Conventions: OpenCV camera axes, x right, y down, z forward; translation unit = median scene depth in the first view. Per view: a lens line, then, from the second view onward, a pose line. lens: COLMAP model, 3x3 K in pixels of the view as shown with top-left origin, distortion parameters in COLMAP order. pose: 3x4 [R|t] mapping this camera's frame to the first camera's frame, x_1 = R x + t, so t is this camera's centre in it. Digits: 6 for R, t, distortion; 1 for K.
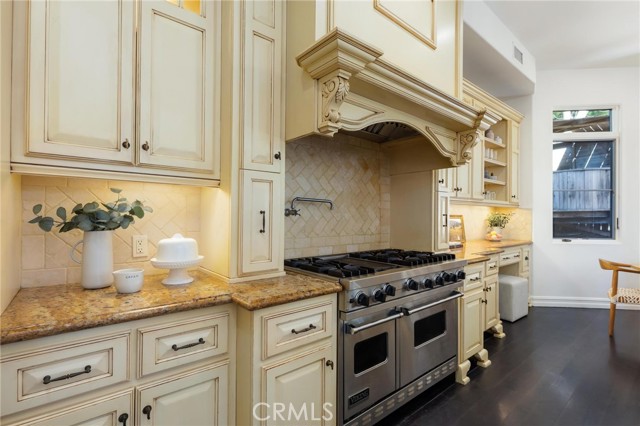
lens RADIAL K [[303.9, 0, 315.4], [0, 303.9, 213.5], [0, 0, 1]] dist [0.002220, -0.000623]
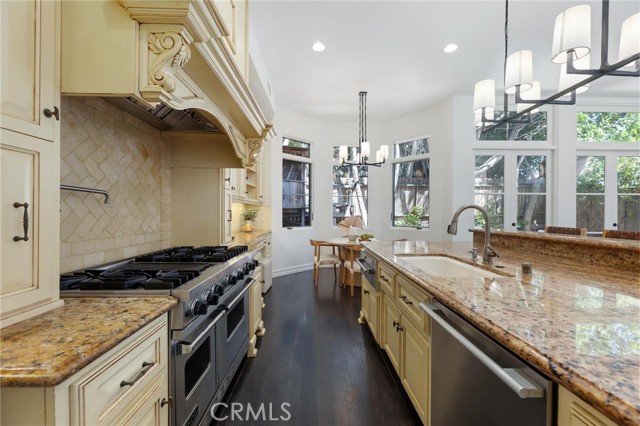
lens RADIAL K [[267.2, 0, 322.5], [0, 267.2, 214.2], [0, 0, 1]] dist [0.000161, -0.000576]
pose [[0.606916, -0.007239, 0.794733, -0.155921], [-0.007100, 0.999869, 0.014529, 0.001025], [-0.794734, -0.014460, 0.606785, 0.172499]]
